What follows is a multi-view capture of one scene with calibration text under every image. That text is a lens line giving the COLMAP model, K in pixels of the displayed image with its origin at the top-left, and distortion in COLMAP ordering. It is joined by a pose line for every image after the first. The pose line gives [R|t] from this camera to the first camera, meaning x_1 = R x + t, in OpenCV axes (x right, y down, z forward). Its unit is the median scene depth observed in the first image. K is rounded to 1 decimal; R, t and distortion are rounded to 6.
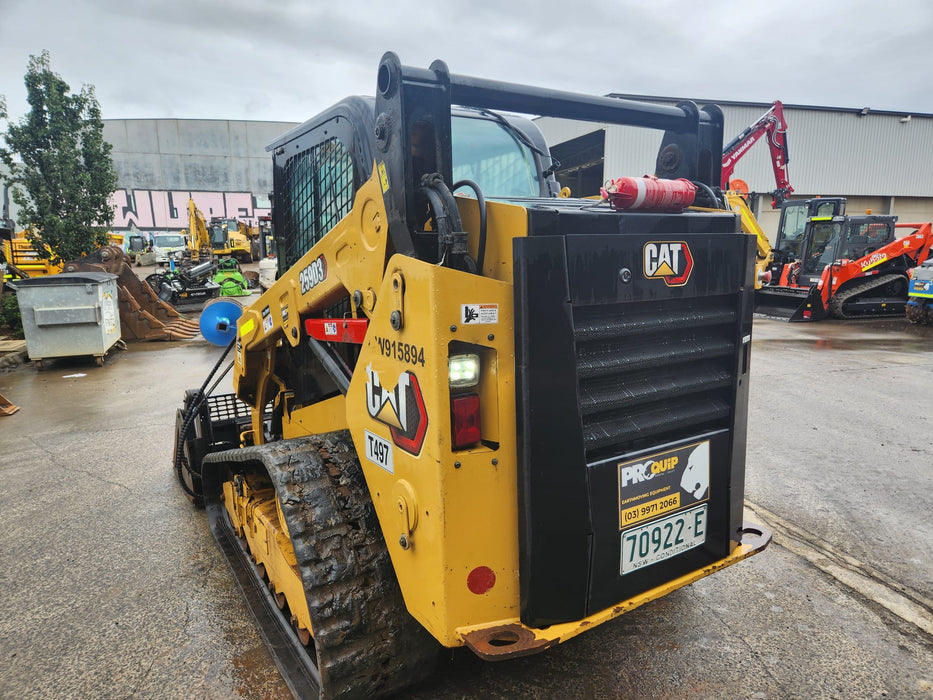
lens RADIAL K [[655.3, 0, 478.4], [0, 655.3, 356.8], [0, 0, 1]] dist [0.064526, -0.061329]
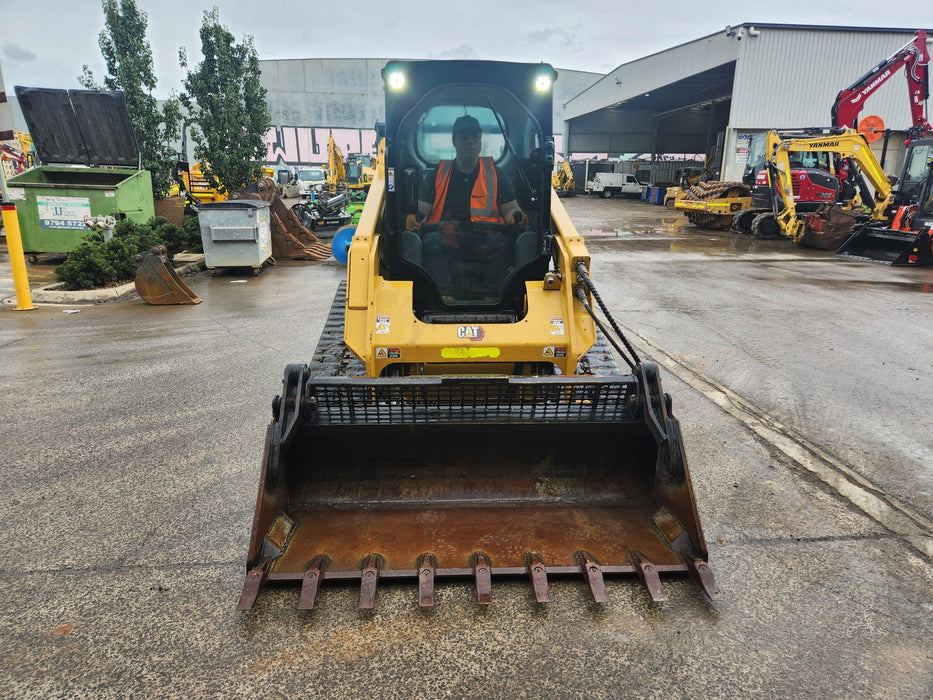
lens RADIAL K [[656.6, 0, 467.8], [0, 656.6, 350.8], [0, 0, 1]] dist [0.076766, -0.068834]
pose [[0.978664, 0.066636, -0.194364, 0.050076], [-0.050689, 0.995013, 0.085902, 0.018546], [0.199119, -0.074217, 0.977161, -0.103562]]
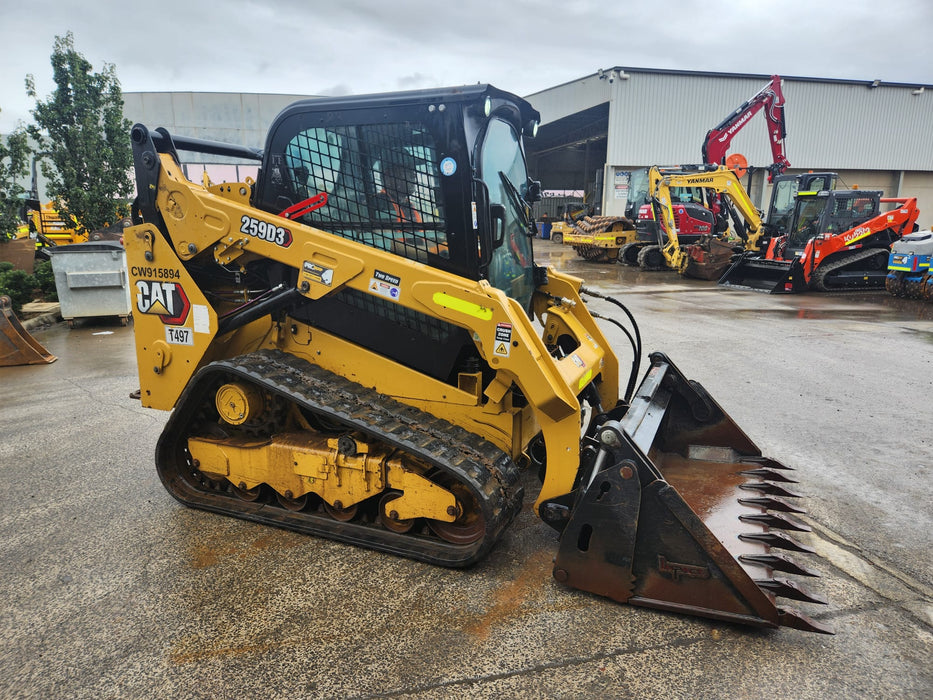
lens RADIAL K [[658.0, 0, 464.4], [0, 658.0, 356.9], [0, 0, 1]] dist [0.074009, -0.073368]
pose [[0.999158, 0.013142, -0.038873, 0.028556], [-0.011659, 0.999204, 0.038148, 0.011619], [0.039343, -0.037663, 0.998516, -0.063019]]
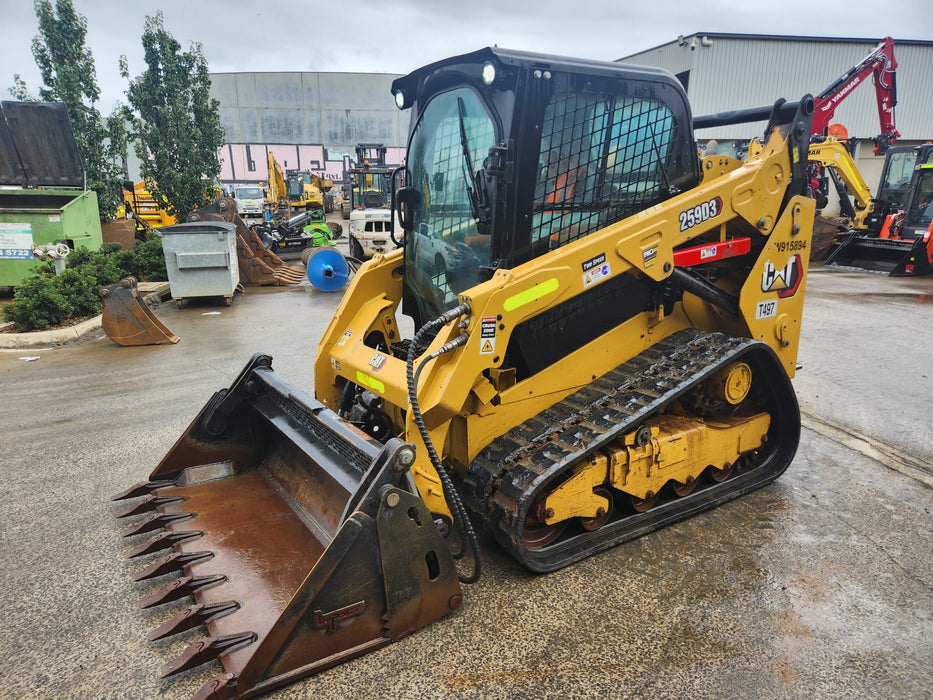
lens RADIAL K [[652.3, 0, 446.2], [0, 652.3, 366.3], [0, 0, 1]] dist [0.076397, -0.070765]
pose [[0.991540, 0.031842, -0.125833, -0.039616], [-0.021191, 0.996148, 0.085089, 0.008855], [0.128058, -0.081702, 0.988396, -0.044431]]
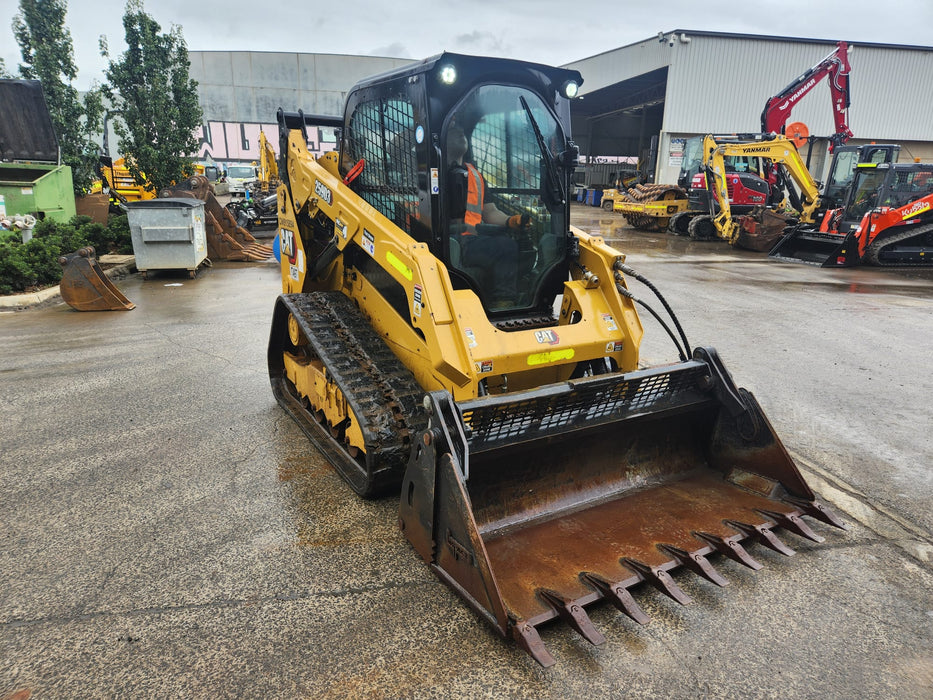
lens RADIAL K [[658.6, 0, 468.0], [0, 658.6, 354.4], [0, 0, 1]] dist [0.072011, -0.069648]
pose [[0.993749, 0.052826, -0.098351, 0.029135], [-0.044354, 0.995271, 0.086422, 0.016358], [0.102451, -0.081519, 0.991392, -0.093302]]
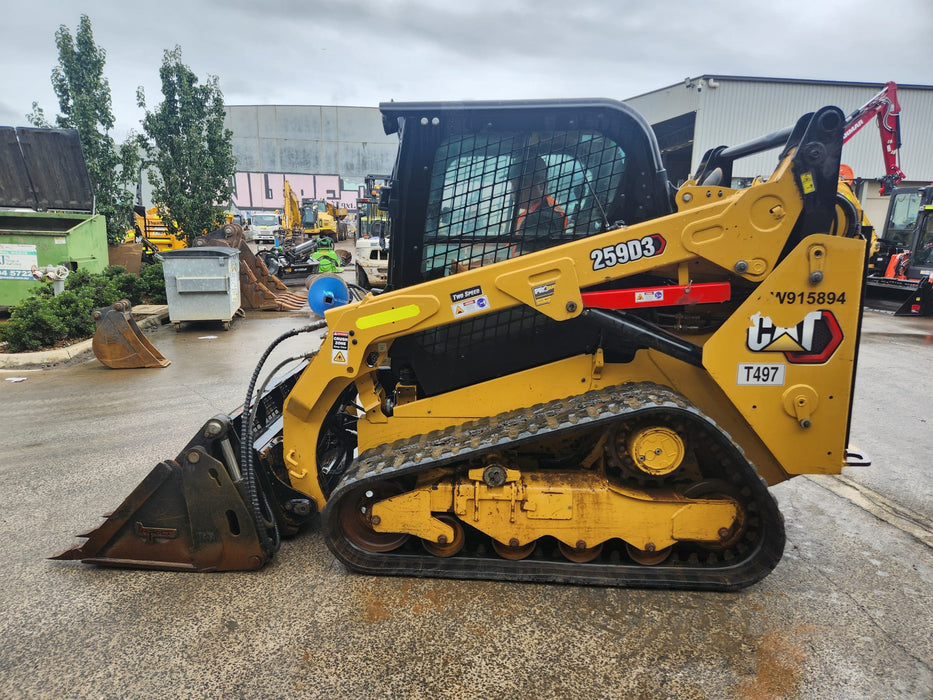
lens RADIAL K [[650.2, 0, 448.6], [0, 650.2, 349.8], [0, 0, 1]] dist [0.079555, -0.070415]
pose [[0.988583, 0.046588, -0.143294, -0.023065], [-0.044342, 0.998839, 0.018827, 0.006434], [0.144005, -0.012258, 0.989501, -0.033916]]
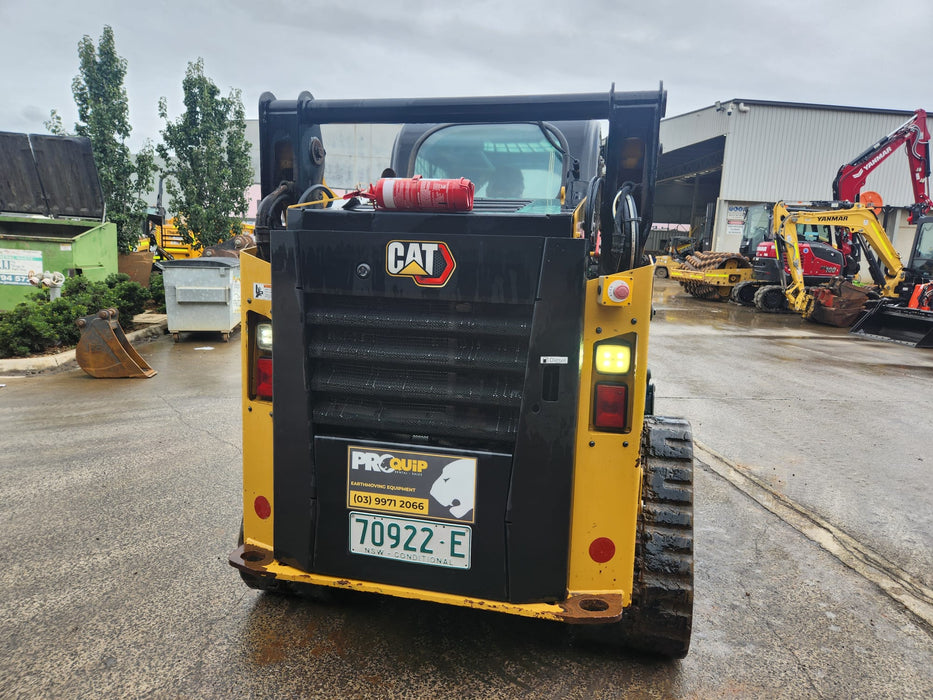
lens RADIAL K [[654.2, 0, 469.2], [0, 654.2, 346.9], [0, 0, 1]] dist [0.073041, -0.069069]
pose [[0.983573, 0.071226, -0.165863, 0.010734], [-0.074053, 0.997195, -0.010916, 0.003050], [0.164620, 0.023019, 0.986088, -0.015703]]
